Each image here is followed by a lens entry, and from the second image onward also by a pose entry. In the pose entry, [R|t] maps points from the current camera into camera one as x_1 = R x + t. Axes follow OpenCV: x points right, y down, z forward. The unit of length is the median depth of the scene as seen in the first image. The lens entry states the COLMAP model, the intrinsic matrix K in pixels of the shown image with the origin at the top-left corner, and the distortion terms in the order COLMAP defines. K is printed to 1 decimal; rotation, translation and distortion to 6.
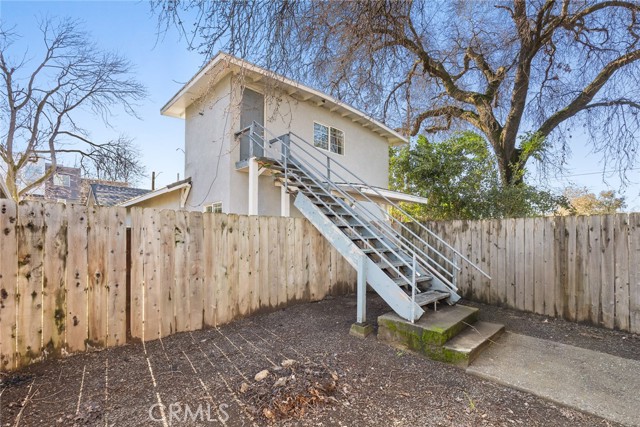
lens RADIAL K [[290.0, 0, 319.9], [0, 290.0, 215.3], [0, 0, 1]] dist [0.001807, 0.000529]
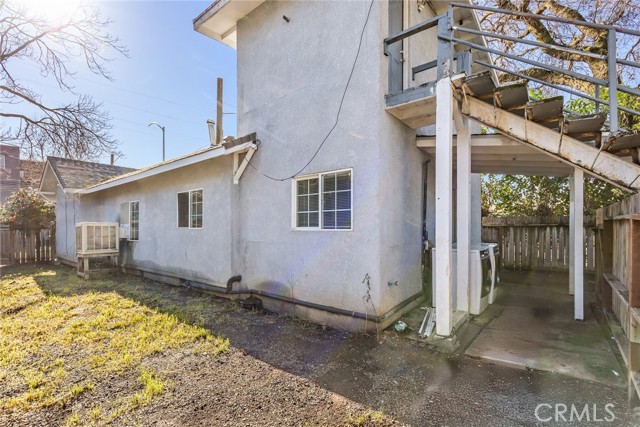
lens RADIAL K [[290.0, 0, 320.2], [0, 290.0, 213.2], [0, 0, 1]] dist [0.001807, 0.000529]
pose [[0.992860, -0.004450, 0.119201, -0.359120], [0.001106, 0.999604, 0.028103, 0.018081], [-0.119279, -0.027770, 0.992472, 0.356718]]
